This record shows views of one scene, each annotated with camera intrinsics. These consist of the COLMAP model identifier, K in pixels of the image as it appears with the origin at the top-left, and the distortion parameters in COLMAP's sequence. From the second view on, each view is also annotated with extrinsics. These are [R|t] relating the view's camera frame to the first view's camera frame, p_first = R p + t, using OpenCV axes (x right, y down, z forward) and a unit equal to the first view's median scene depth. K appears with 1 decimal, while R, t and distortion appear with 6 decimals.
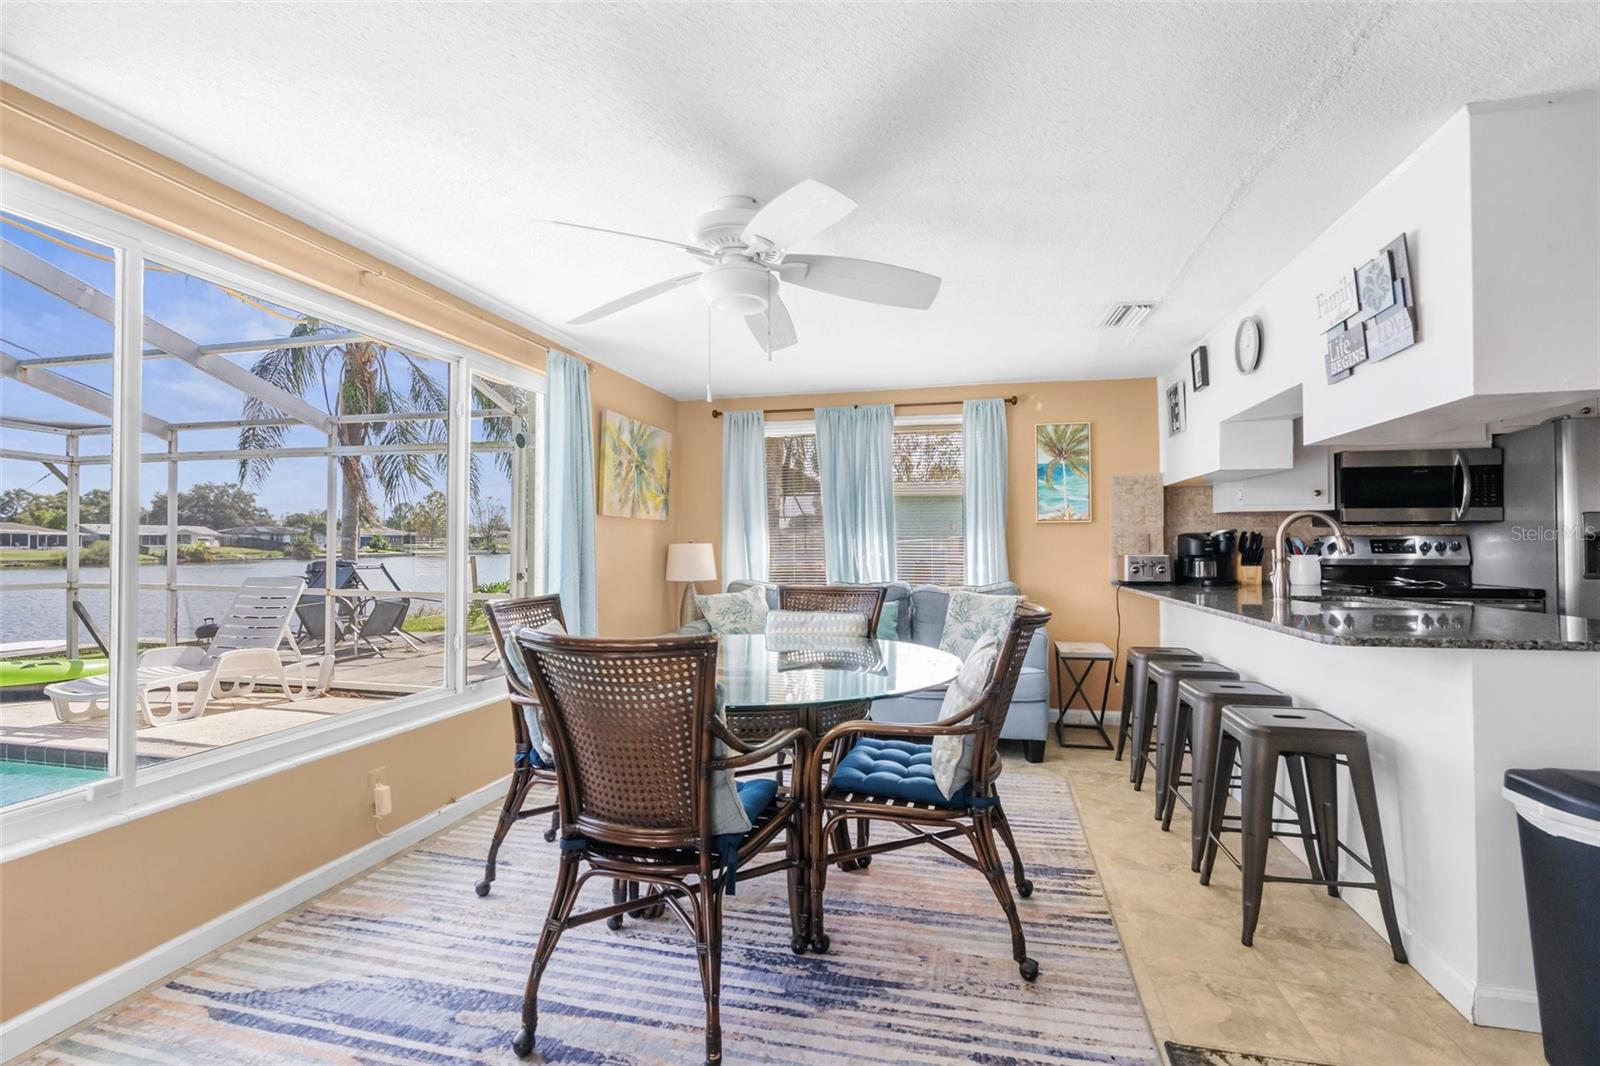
lens RADIAL K [[746.0, 0, 794.7], [0, 746.0, 531.3], [0, 0, 1]] dist [-0.003811, 0.000603]
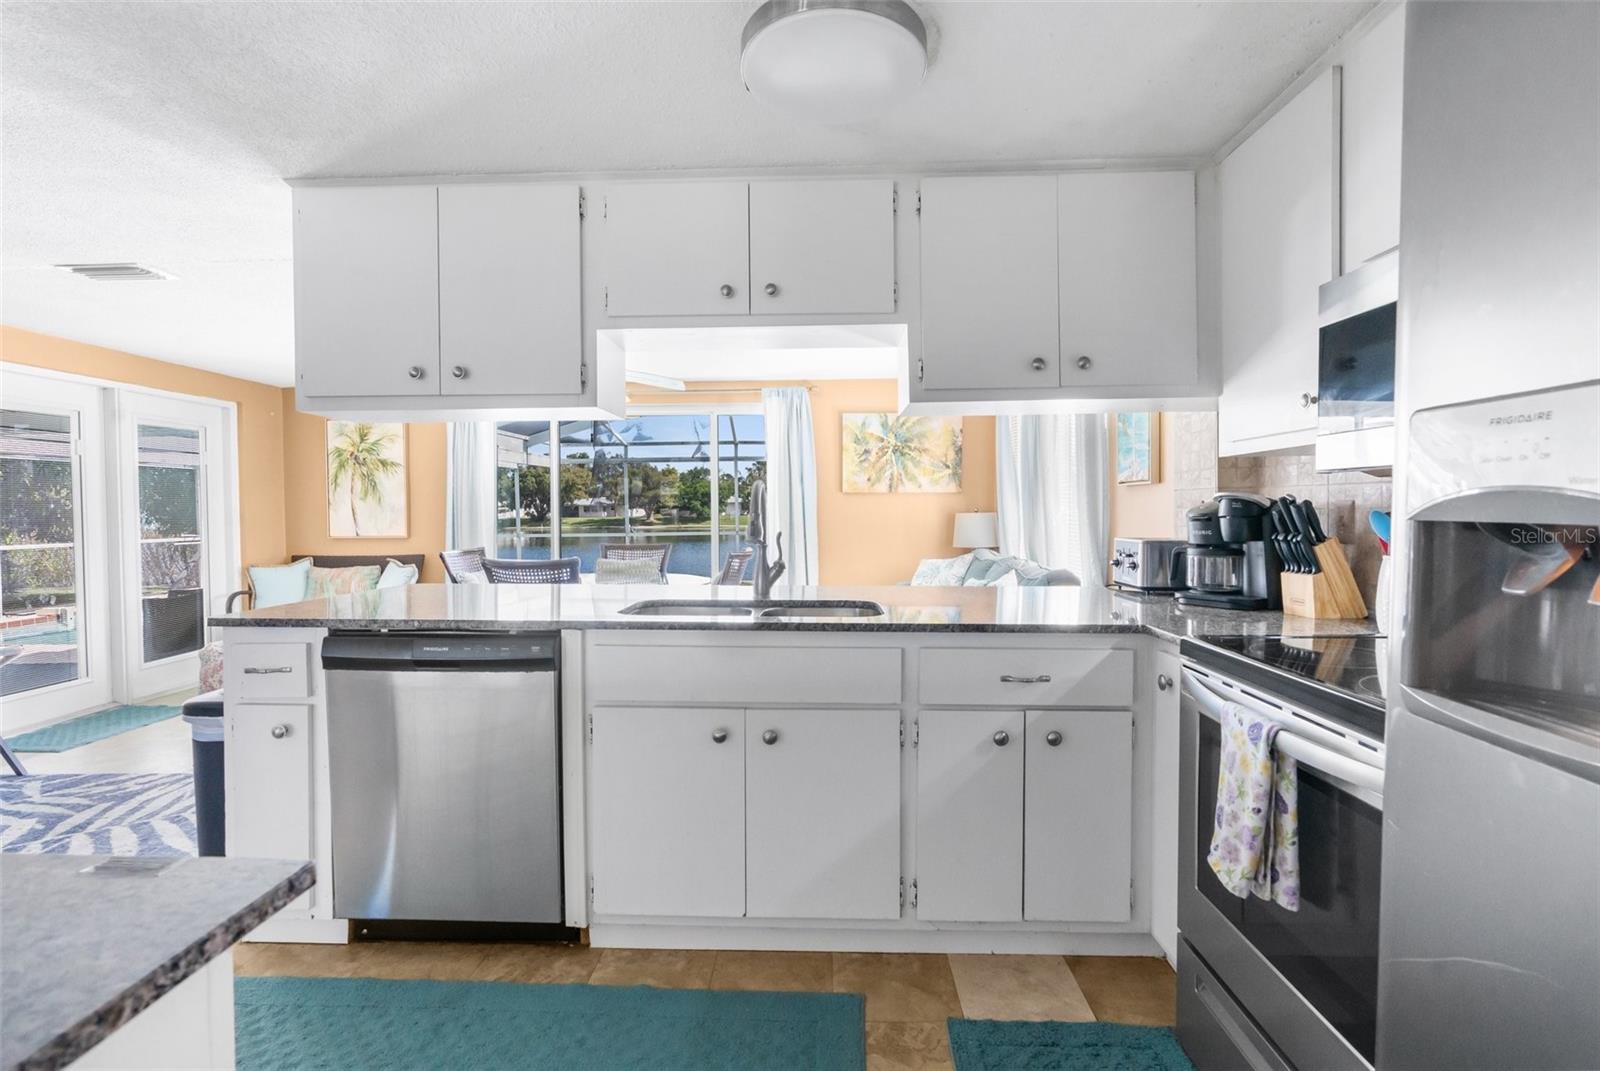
lens RADIAL K [[746.0, 0, 816.3], [0, 746.0, 530.0], [0, 0, 1]] dist [-0.003811, 0.000603]
pose [[0.196172, 0.028883, -0.980144, 0.950088], [0.023459, 0.999142, 0.034138, -0.000953], [0.980289, -0.029690, 0.195326, 0.610354]]
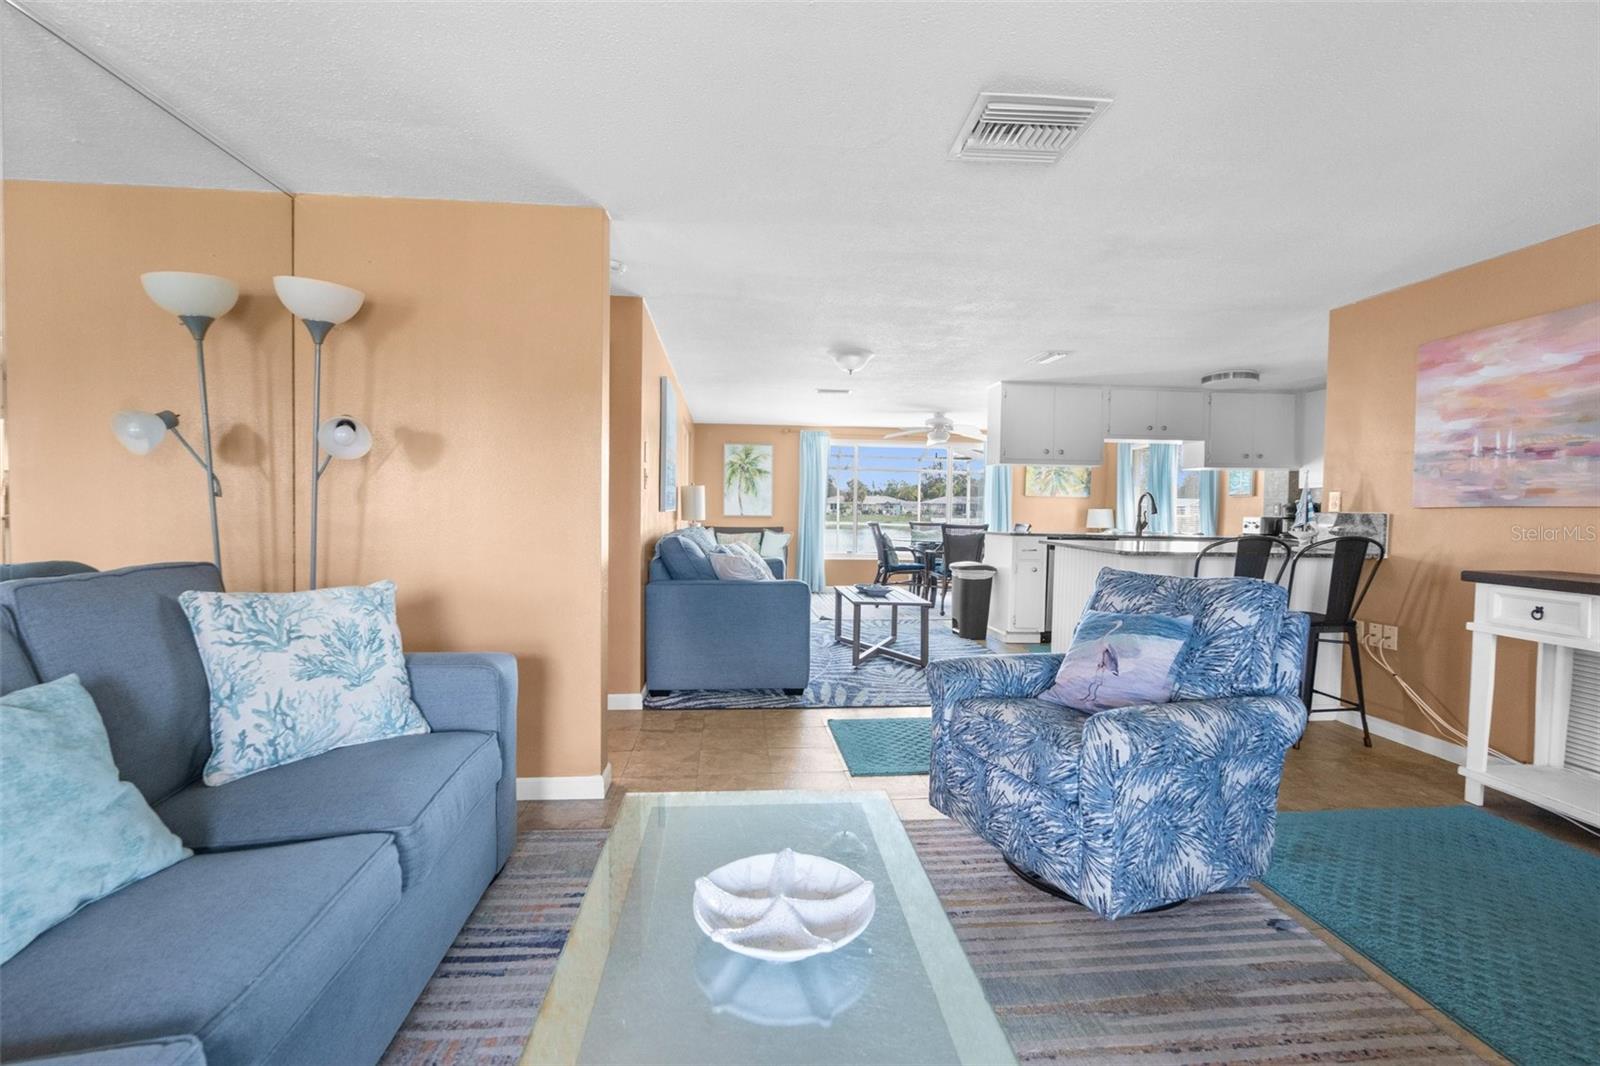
lens RADIAL K [[746.0, 0, 795.2], [0, 746.0, 530.4], [0, 0, 1]] dist [-0.003811, 0.000603]
pose [[0.321655, 0.032047, -0.946314, 1.579549], [0.001075, 0.999414, 0.034211, 0.005767], [0.946856, -0.012022, 0.321432, -0.419918]]
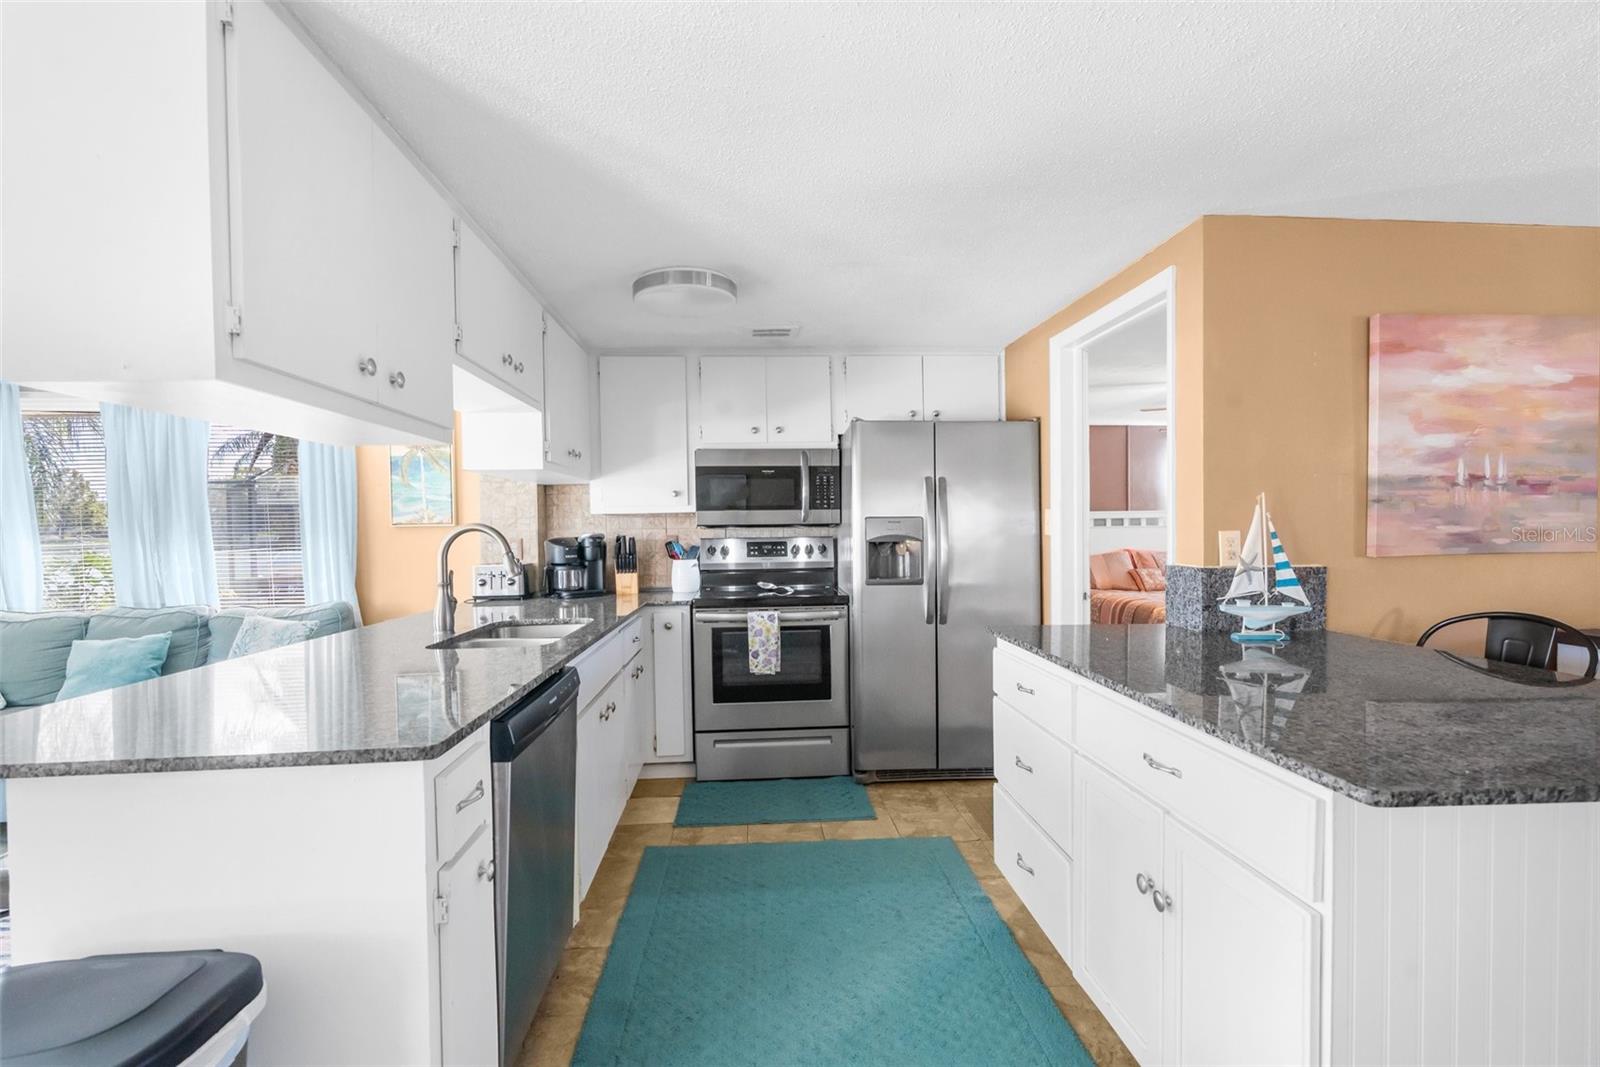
lens RADIAL K [[746.0, 0, 798.8], [0, 746.0, 535.4], [0, 0, 1]] dist [-0.003811, 0.000603]
pose [[0.949897, -0.014861, 0.312208, 0.508407], [0.006536, 0.999595, 0.027692, -0.022522], [-0.312493, -0.024264, 0.949610, 0.071772]]
